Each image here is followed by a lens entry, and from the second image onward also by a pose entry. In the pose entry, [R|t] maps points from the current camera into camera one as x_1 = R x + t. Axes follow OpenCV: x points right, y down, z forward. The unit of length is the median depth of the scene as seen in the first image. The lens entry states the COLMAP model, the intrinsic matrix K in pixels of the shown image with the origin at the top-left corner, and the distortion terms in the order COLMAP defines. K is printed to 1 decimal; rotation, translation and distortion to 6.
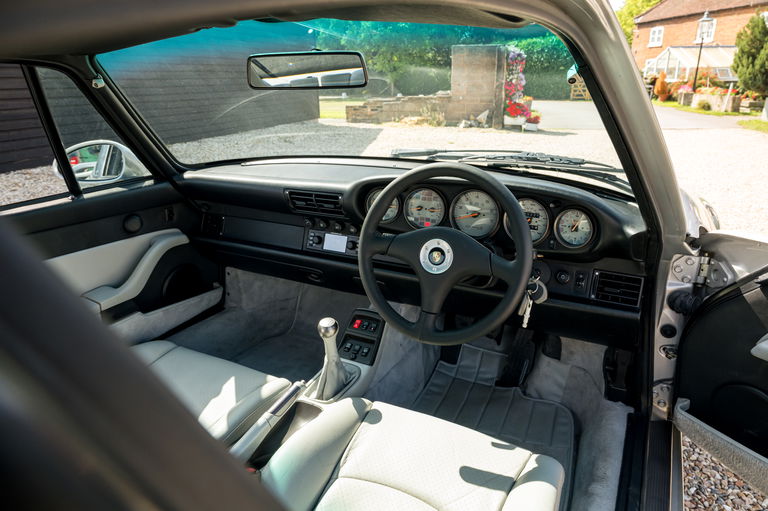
lens RADIAL K [[509.0, 0, 379.9], [0, 509.0, 255.2], [0, 0, 1]] dist [-0.003536, -0.001208]
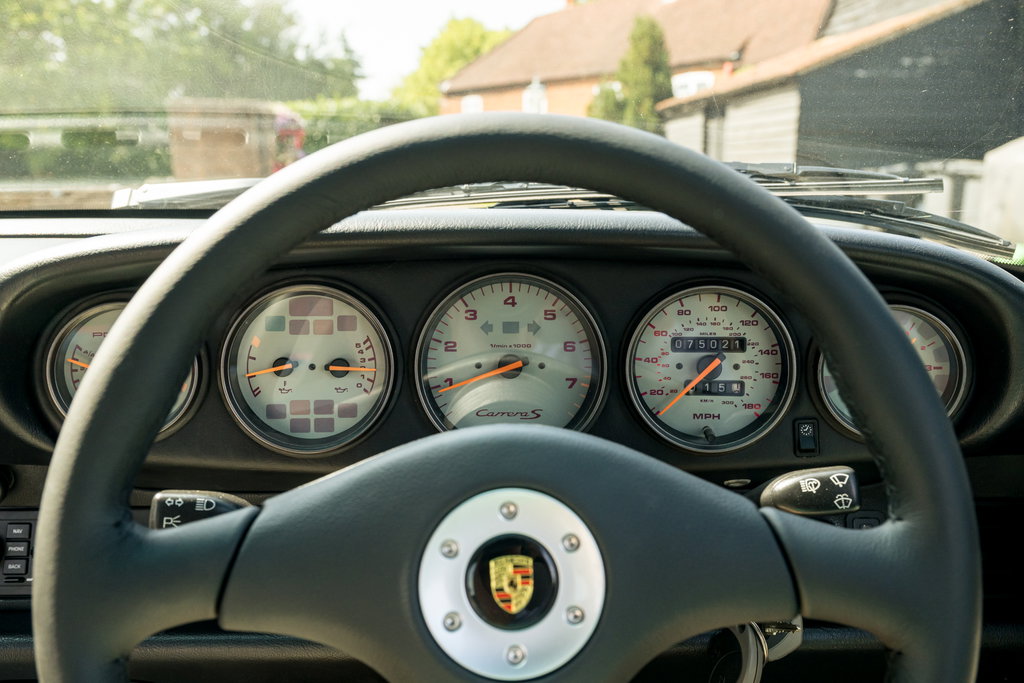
lens RADIAL K [[878.0, 0, 517.2], [0, 878.0, 346.9], [0, 0, 1]] dist [0.016900, 0.008772]
pose [[0.870170, -0.084661, 0.485425, -0.031699], [0.149139, 0.984175, -0.095698, -0.041717], [-0.469641, 0.155669, 0.869025, 0.549205]]
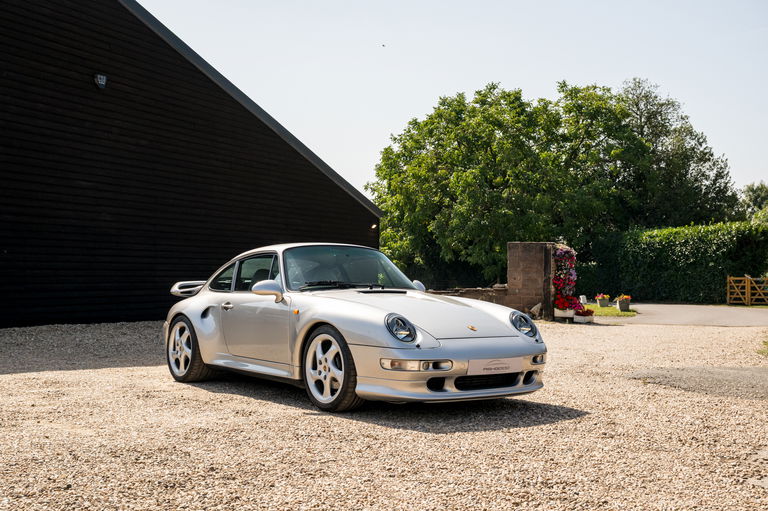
lens RADIAL K [[884.9, 0, 383.8], [0, 884.9, 256.7], [0, 0, 1]] dist [0.002686, 0.000000]
pose [[0.987880, 0.017628, -0.154215, 0.174384], [-0.069786, 0.937894, -0.339830, 0.248633], [0.138647, 0.346473, 0.927757, -0.707556]]
